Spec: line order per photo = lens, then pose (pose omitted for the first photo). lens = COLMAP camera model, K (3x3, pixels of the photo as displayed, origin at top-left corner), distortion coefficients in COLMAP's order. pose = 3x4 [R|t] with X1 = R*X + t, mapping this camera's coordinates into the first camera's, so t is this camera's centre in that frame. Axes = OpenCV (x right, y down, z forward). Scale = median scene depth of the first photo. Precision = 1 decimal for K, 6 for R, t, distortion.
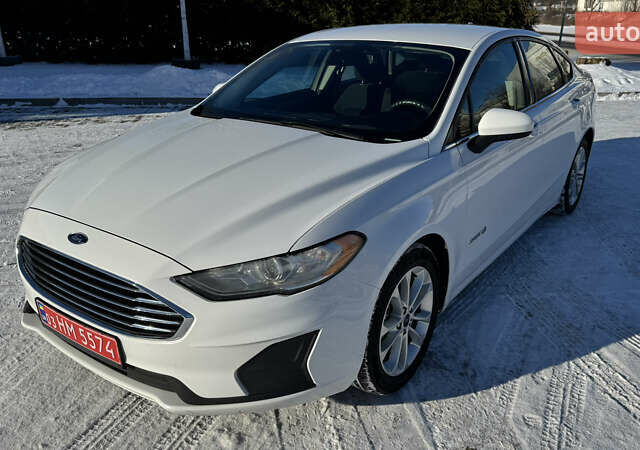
lens RADIAL K [[575.8, 0, 320.0], [0, 575.8, 225.0], [0, 0, 1]] dist [0.140473, -0.288001]
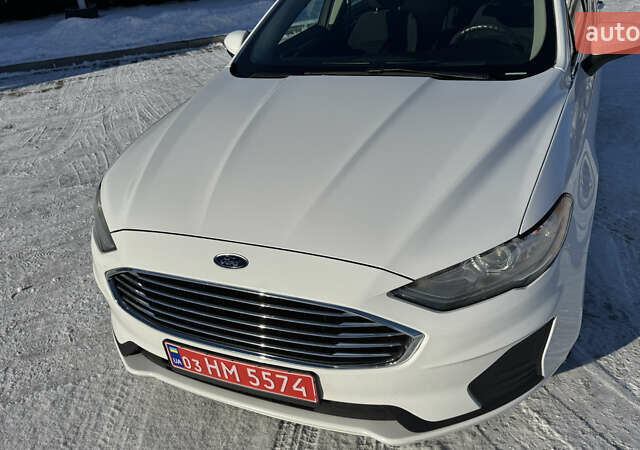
lens RADIAL K [[575.8, 0, 320.0], [0, 575.8, 225.0], [0, 0, 1]] dist [0.140473, -0.288001]
pose [[0.971985, -0.179180, 0.152119, -0.386379], [0.160252, 0.978639, 0.128780, -0.101219], [-0.171945, -0.100794, 0.979936, 0.209109]]
